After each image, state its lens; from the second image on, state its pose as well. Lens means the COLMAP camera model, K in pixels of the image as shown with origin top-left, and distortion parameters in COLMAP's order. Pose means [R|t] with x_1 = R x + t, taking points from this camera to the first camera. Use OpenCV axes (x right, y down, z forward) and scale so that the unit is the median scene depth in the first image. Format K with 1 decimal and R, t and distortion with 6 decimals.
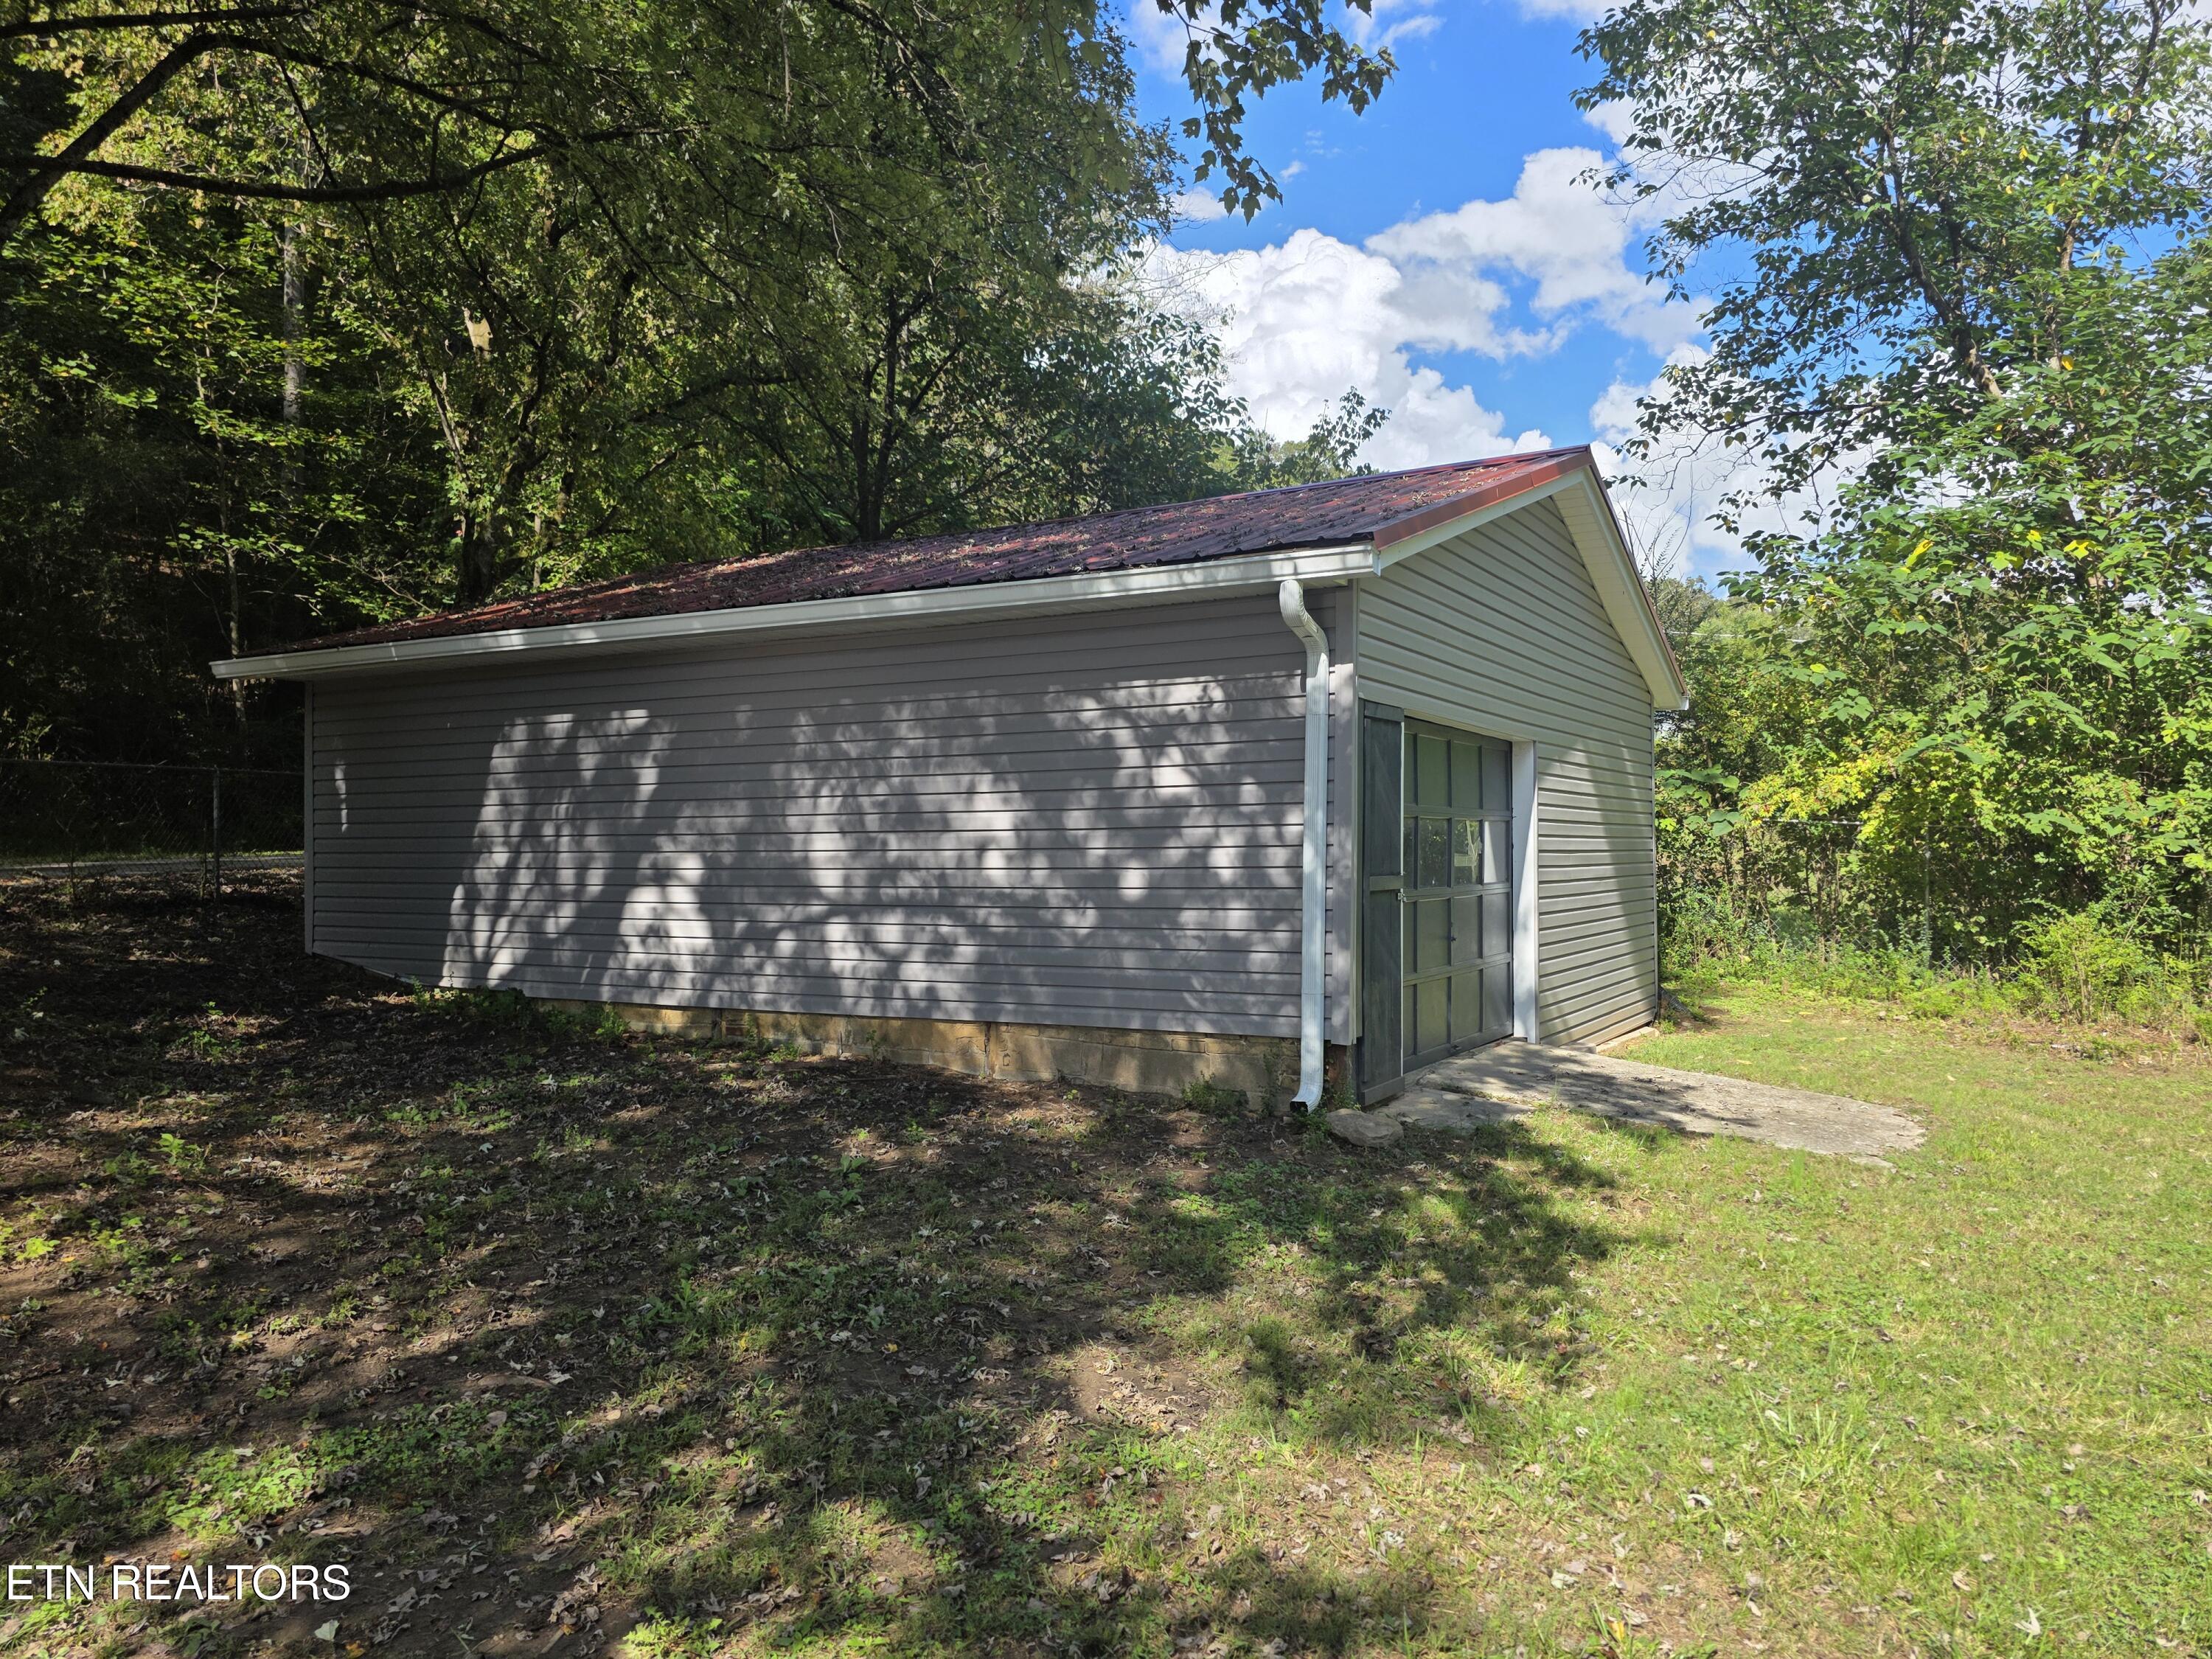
lens RADIAL K [[1514.8, 0, 1110.2], [0, 1514.8, 829.5], [0, 0, 1]] dist [0.035681, -0.000214]
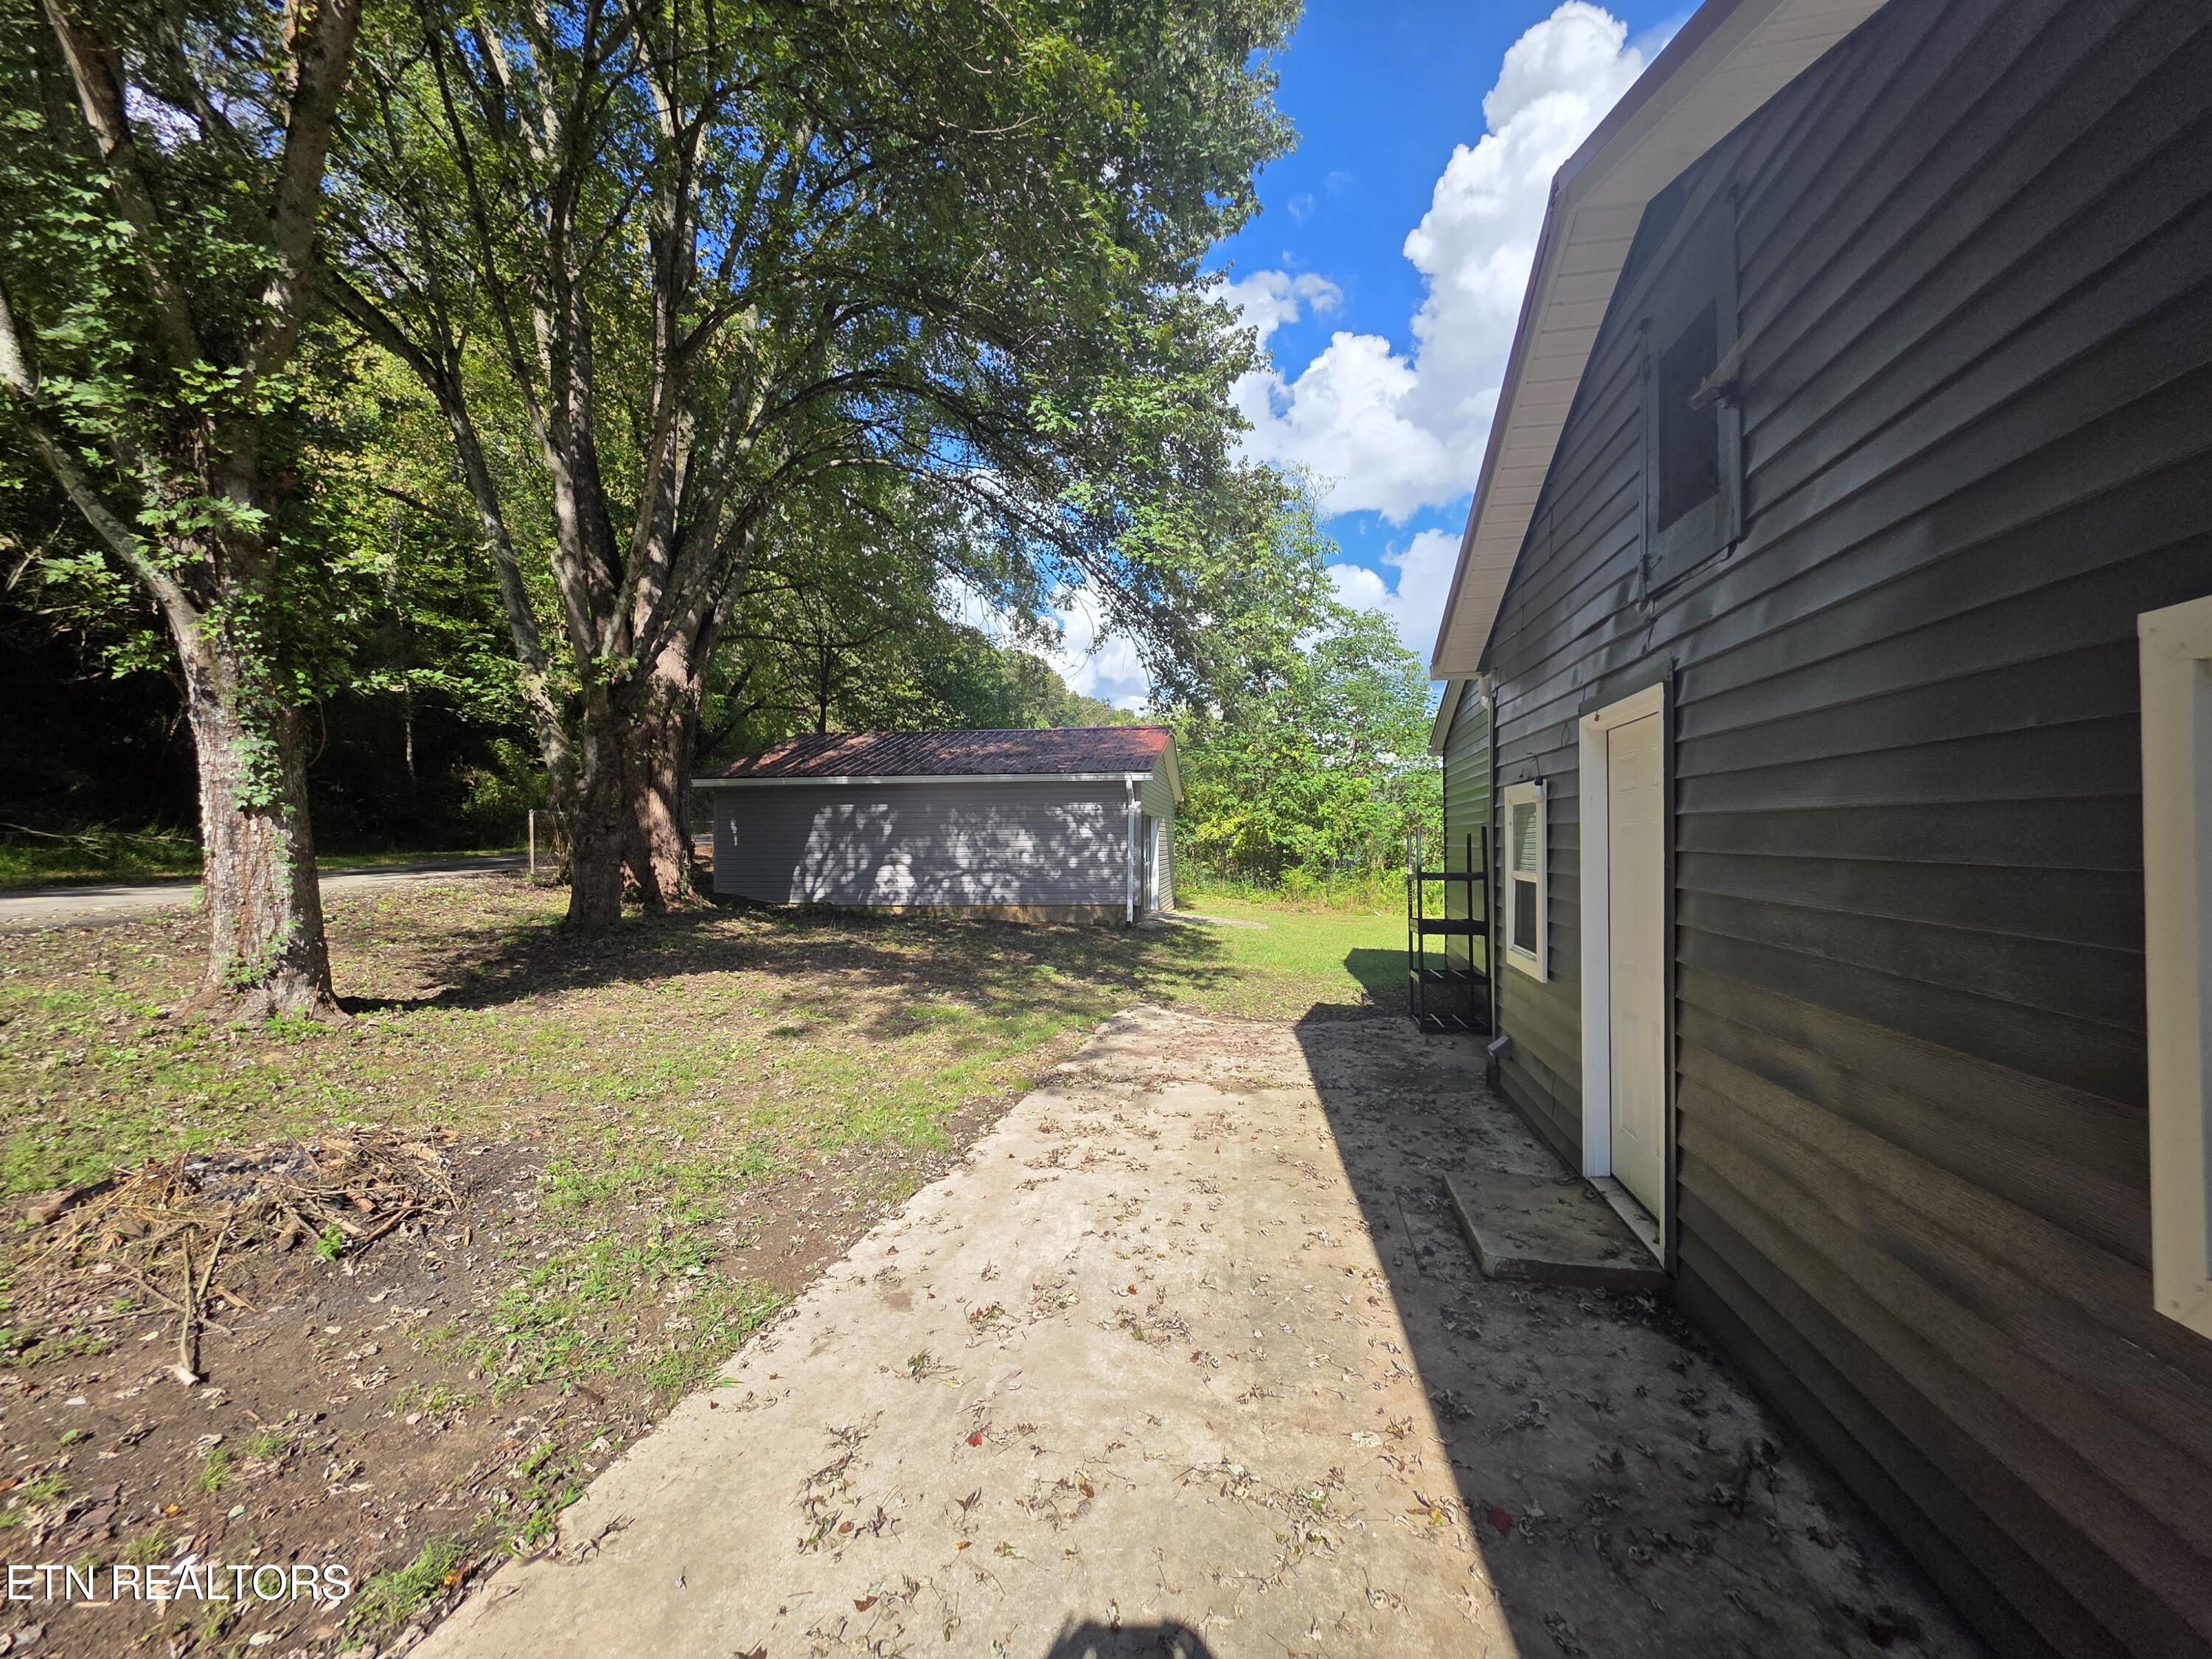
lens RADIAL K [[888.1, 0, 1102.8], [0, 888.1, 836.6], [0, 0, 1]] dist [-0.000252, 0.000000]
pose [[0.930560, -0.000153, 0.366138, -0.576370], [-0.002121, 0.999981, 0.005807, -0.030525], [-0.366132, -0.006181, 0.930542, -0.780458]]
